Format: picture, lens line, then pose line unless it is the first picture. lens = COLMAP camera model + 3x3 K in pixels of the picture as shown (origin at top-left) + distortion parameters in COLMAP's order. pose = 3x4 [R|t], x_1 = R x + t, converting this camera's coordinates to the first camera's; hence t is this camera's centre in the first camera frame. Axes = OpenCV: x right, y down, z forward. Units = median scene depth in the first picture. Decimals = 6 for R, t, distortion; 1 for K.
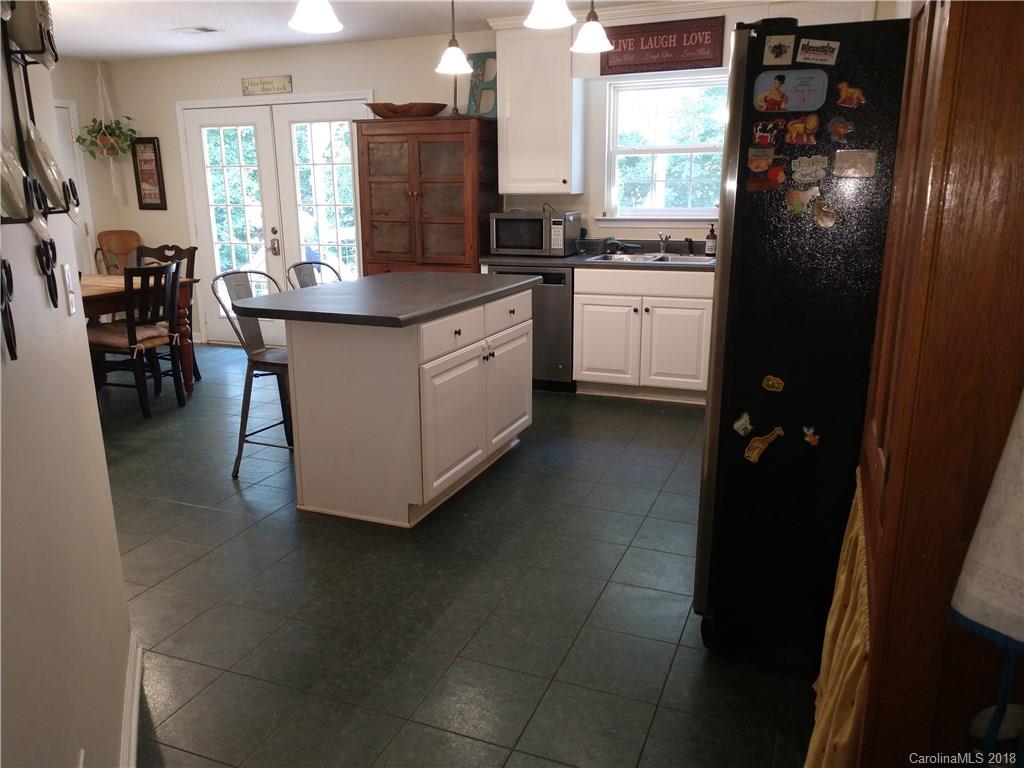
lens RADIAL K [[777.6, 0, 512.0], [0, 777.6, 384.0], [0, 0, 1]] dist [0.010978, 0.049666]
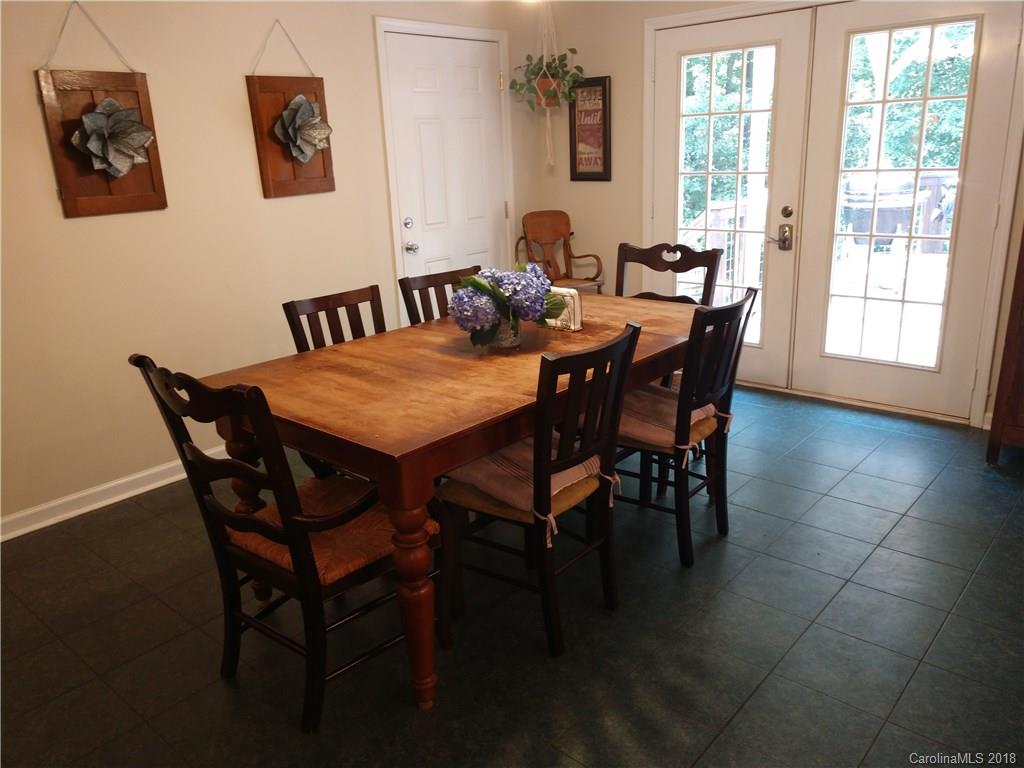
lens RADIAL K [[777.6, 0, 512.0], [0, 777.6, 384.0], [0, 0, 1]] dist [0.010978, 0.049666]
pose [[0.948917, 0.067260, -0.308275, -0.307749], [-0.047388, 0.996314, 0.071510, -0.088905], [0.311948, -0.053248, 0.948606, 0.305127]]
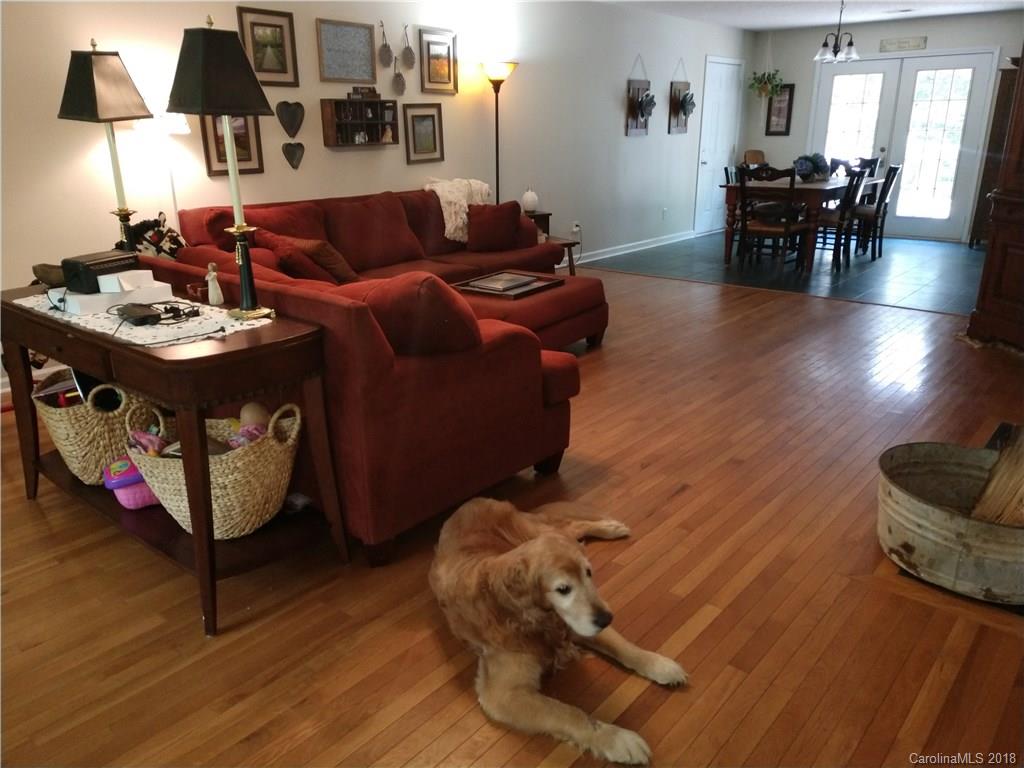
lens RADIAL K [[785.2, 0, 512.0], [0, 785.2, 384.0], [0, 0, 1]] dist [0.029868, -0.009329]
pose [[0.950792, 0.102513, -0.292380, -0.470704], [-0.080085, 0.992922, 0.087702, 0.145080], [0.299301, -0.059971, 0.952272, -0.565607]]
